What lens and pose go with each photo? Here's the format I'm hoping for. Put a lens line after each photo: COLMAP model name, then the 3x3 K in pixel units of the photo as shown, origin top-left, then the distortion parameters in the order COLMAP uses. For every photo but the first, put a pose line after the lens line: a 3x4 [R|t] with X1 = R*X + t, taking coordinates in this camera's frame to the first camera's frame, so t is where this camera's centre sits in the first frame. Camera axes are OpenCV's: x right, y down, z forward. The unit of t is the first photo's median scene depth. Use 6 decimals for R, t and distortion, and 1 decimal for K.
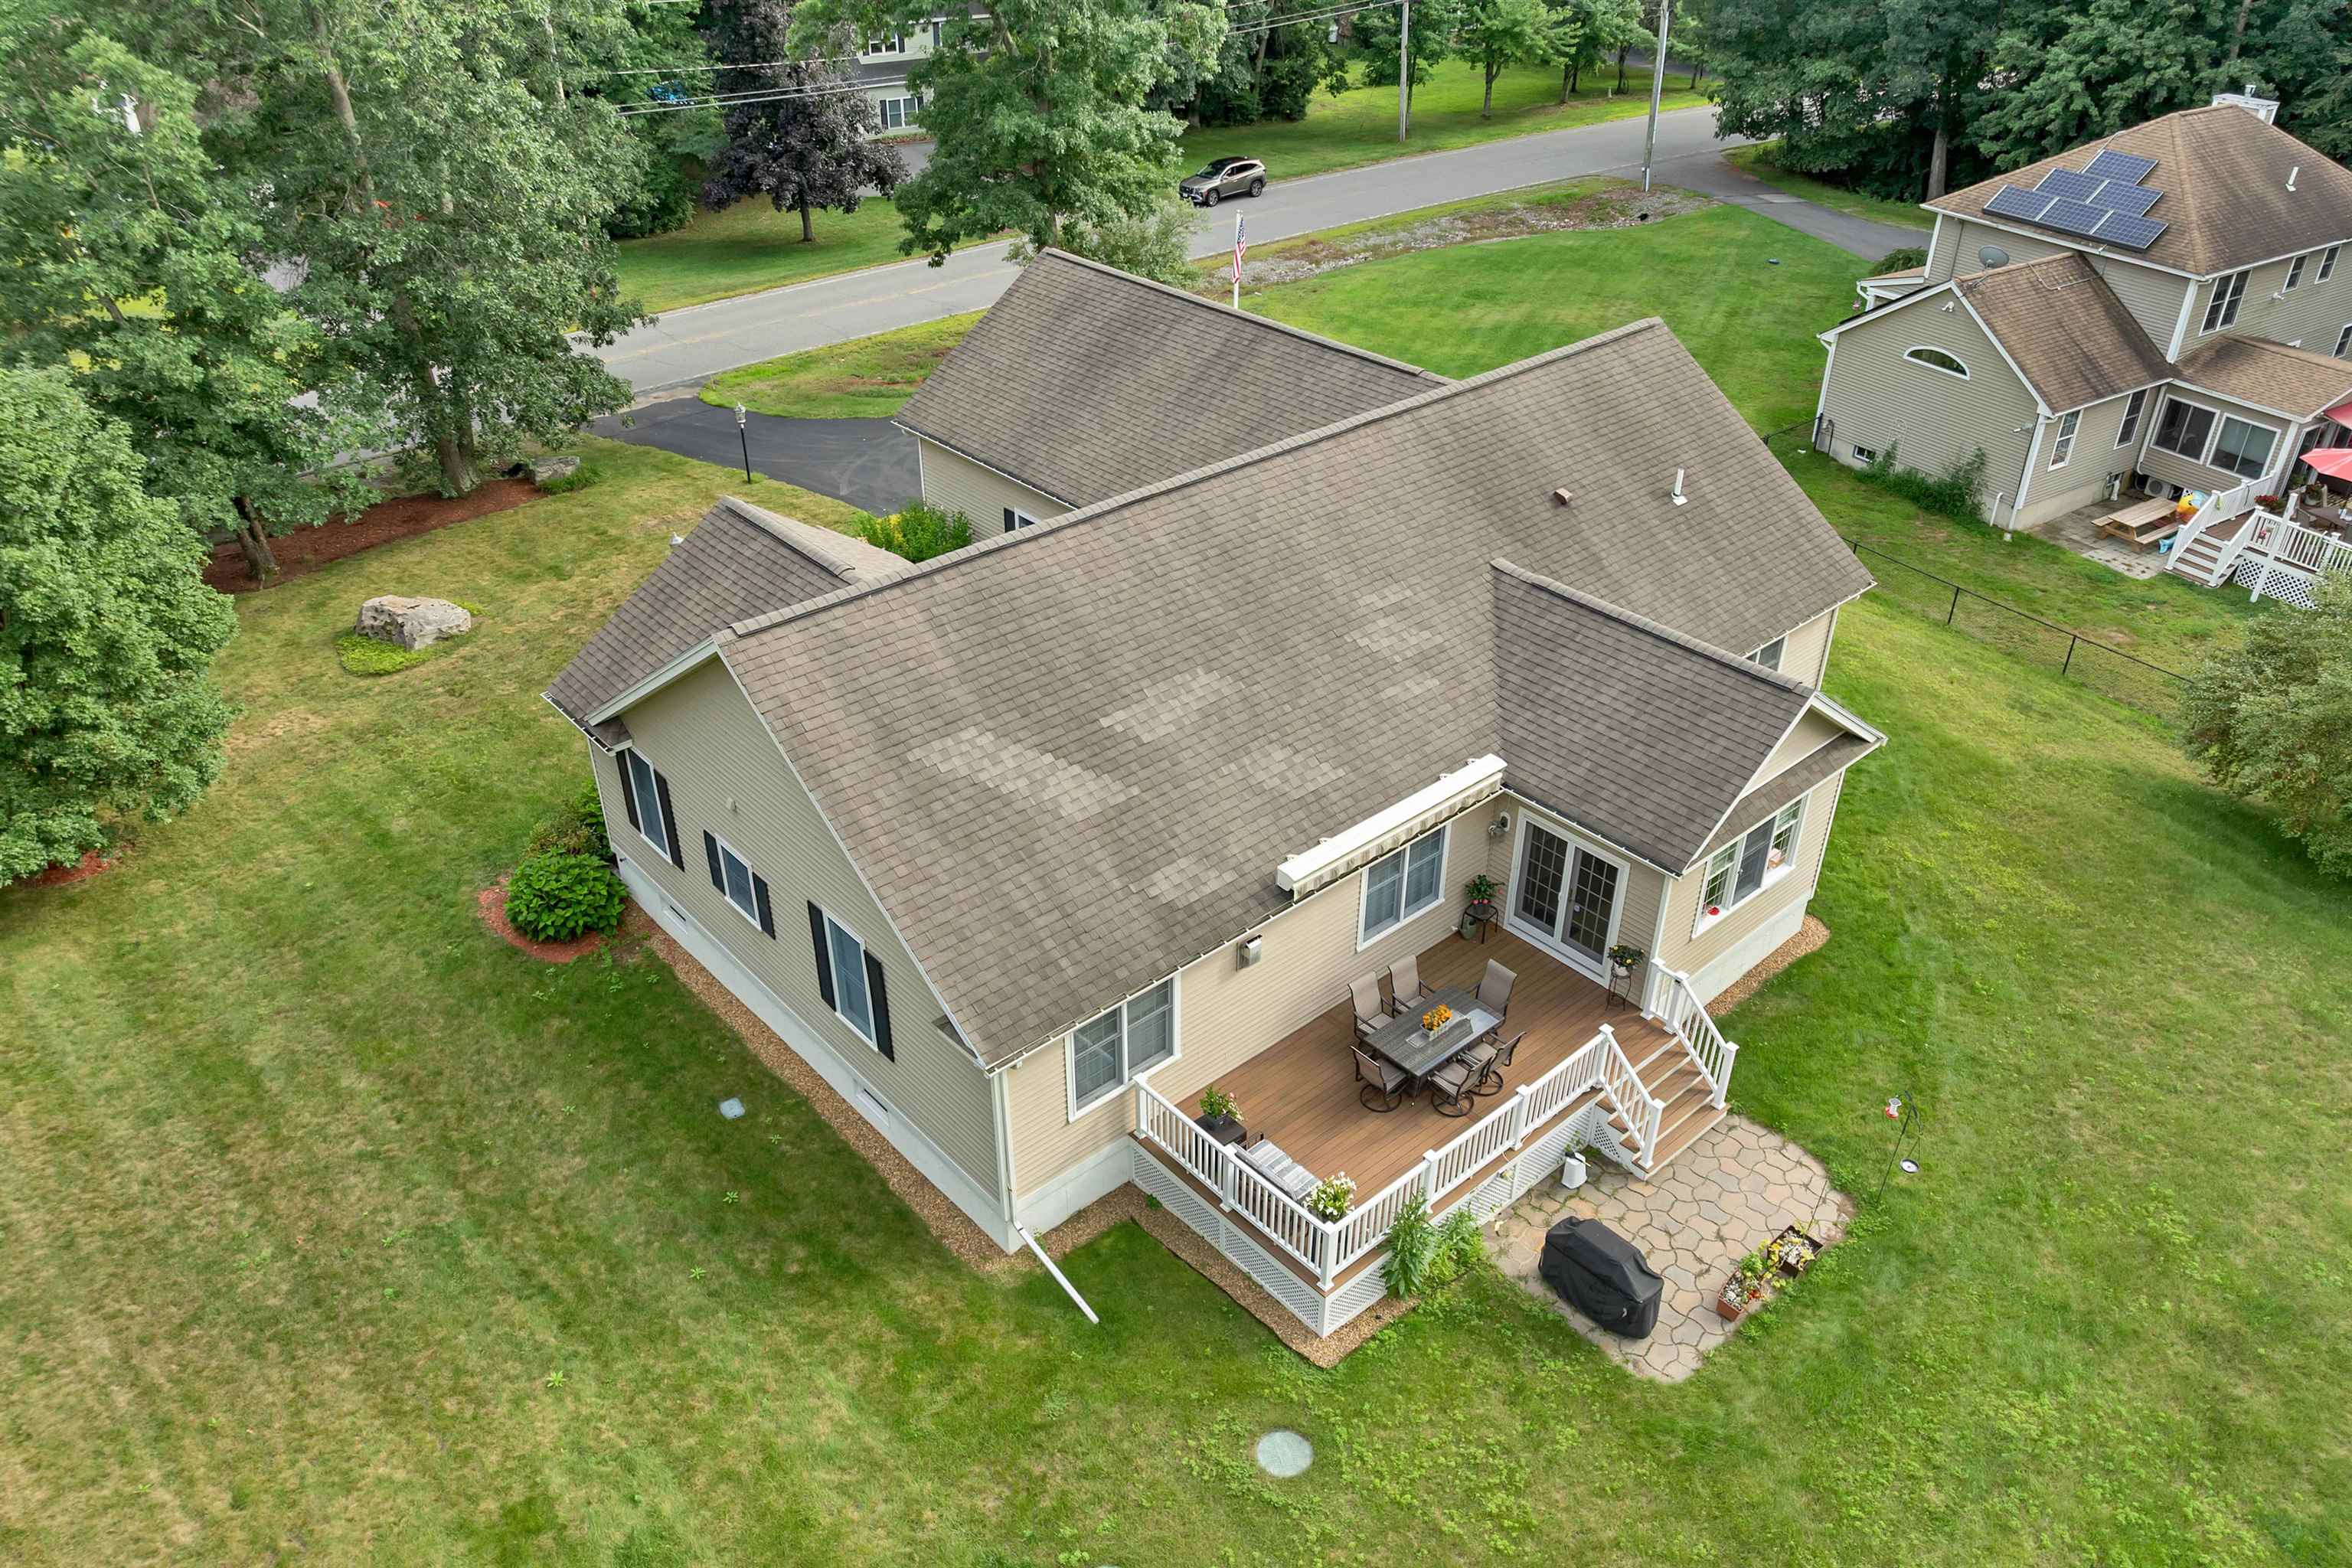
lens RADIAL K [[1689.6, 0, 1177.2], [0, 1689.6, 804.6], [0, 0, 1]] dist [-0.037829, 0.005750]
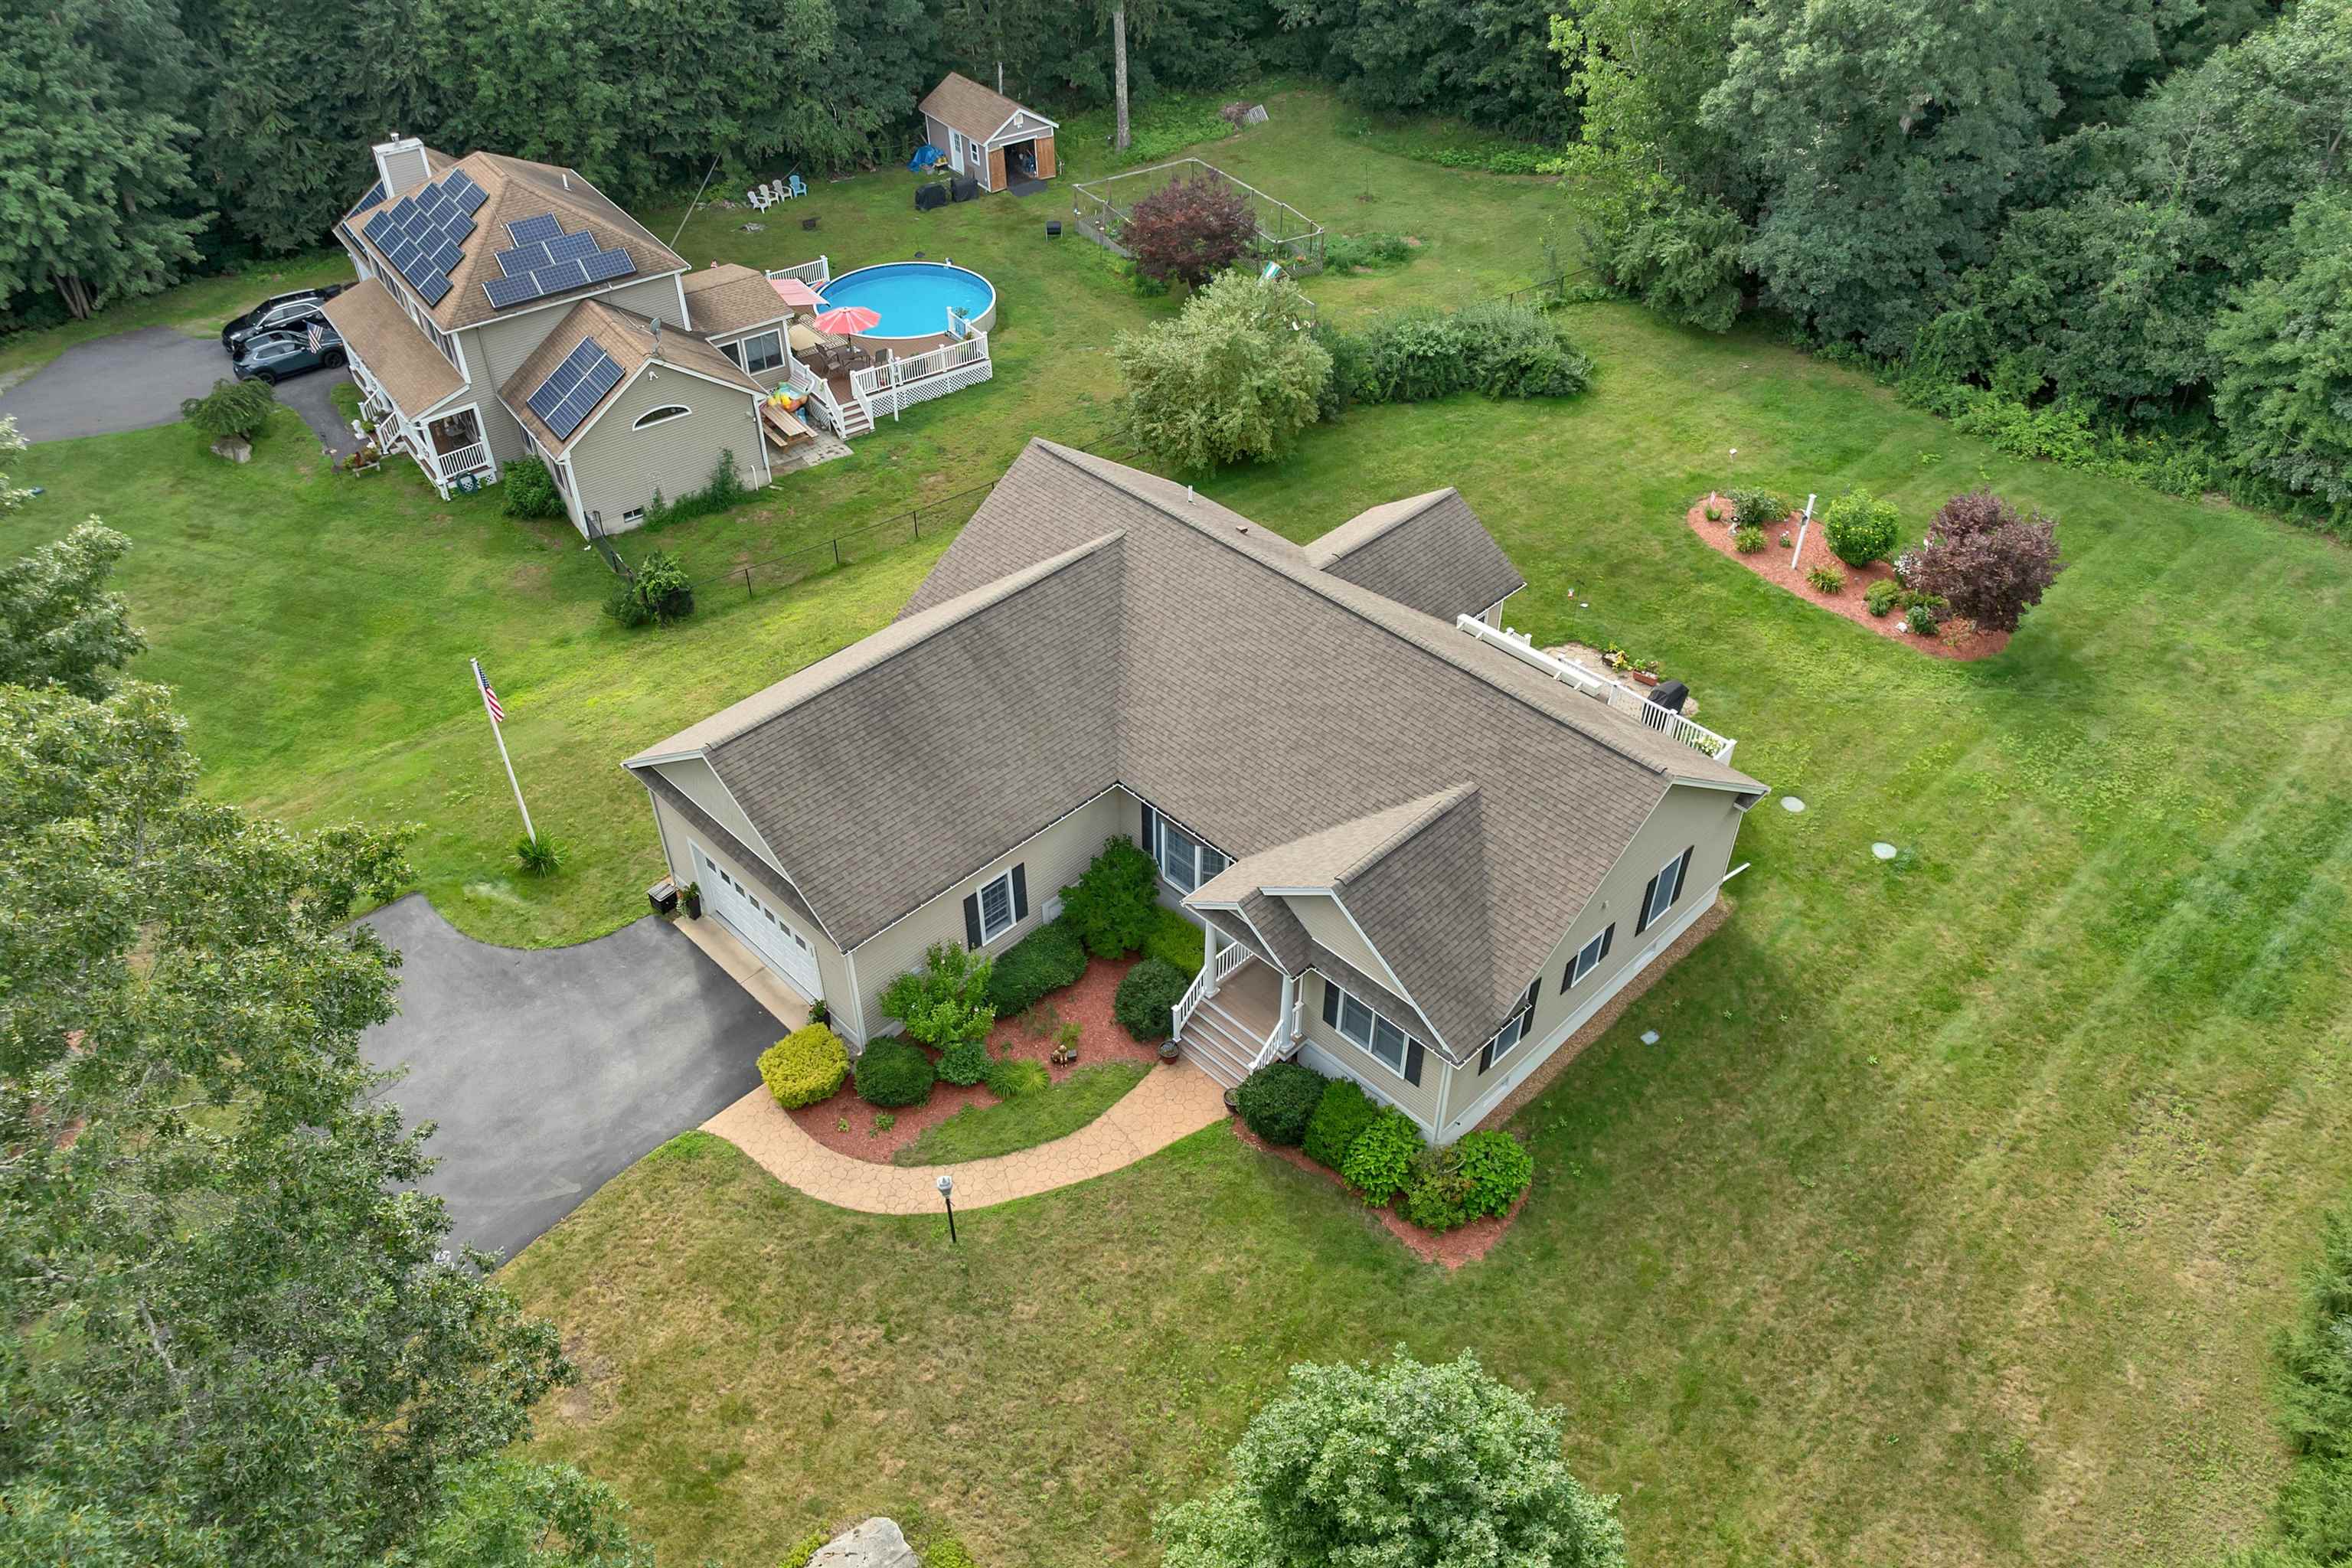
lens RADIAL K [[1689.6, 0, 1177.2], [0, 1689.6, 804.6], [0, 0, 1]] dist [-0.037829, 0.005750]
pose [[-0.056066, -0.655926, 0.752740, -0.692735], [0.548477, 0.609745, 0.572174, -0.594137], [-0.834284, 0.444940, 0.325575, 0.406222]]
